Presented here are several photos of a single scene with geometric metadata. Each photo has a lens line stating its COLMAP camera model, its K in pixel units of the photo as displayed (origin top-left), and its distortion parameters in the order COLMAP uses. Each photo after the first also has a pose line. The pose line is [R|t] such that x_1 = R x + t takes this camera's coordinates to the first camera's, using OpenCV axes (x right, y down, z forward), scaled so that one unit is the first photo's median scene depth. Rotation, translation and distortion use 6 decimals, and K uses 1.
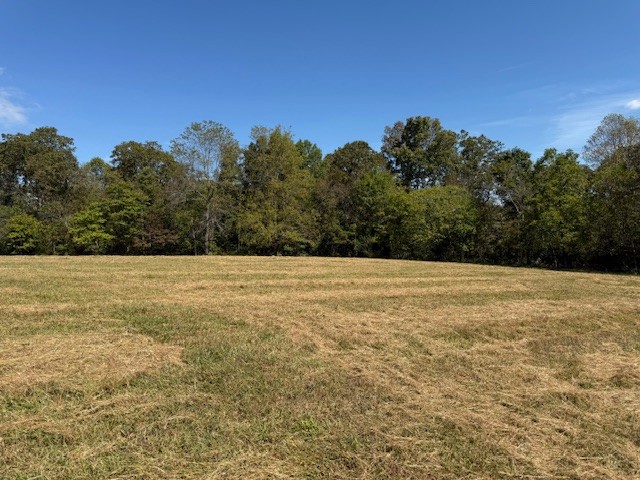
lens RADIAL K [[450.1, 0, 327.1], [0, 450.1, 240.4], [0, 0, 1]] dist [0.032843, -0.051451]
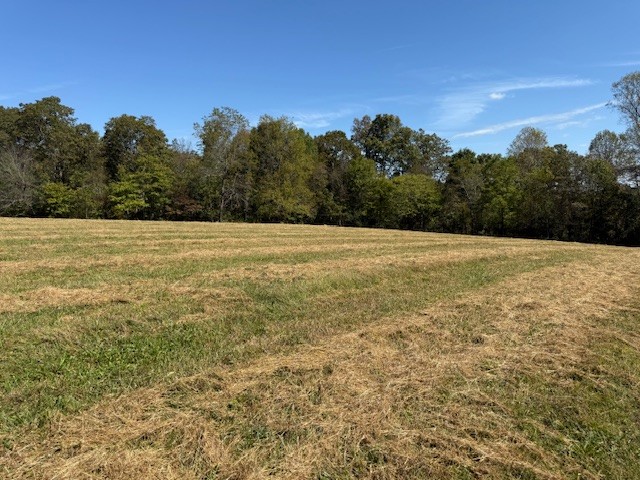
lens RADIAL K [[450.1, 0, 321.6], [0, 450.1, 243.1], [0, 0, 1]] dist [0.032843, -0.051451]
pose [[0.971355, 0.008061, 0.237496, -0.263574], [-0.026662, 0.996811, 0.075216, -0.007941], [-0.236132, -0.079393, 0.968472, -0.195493]]
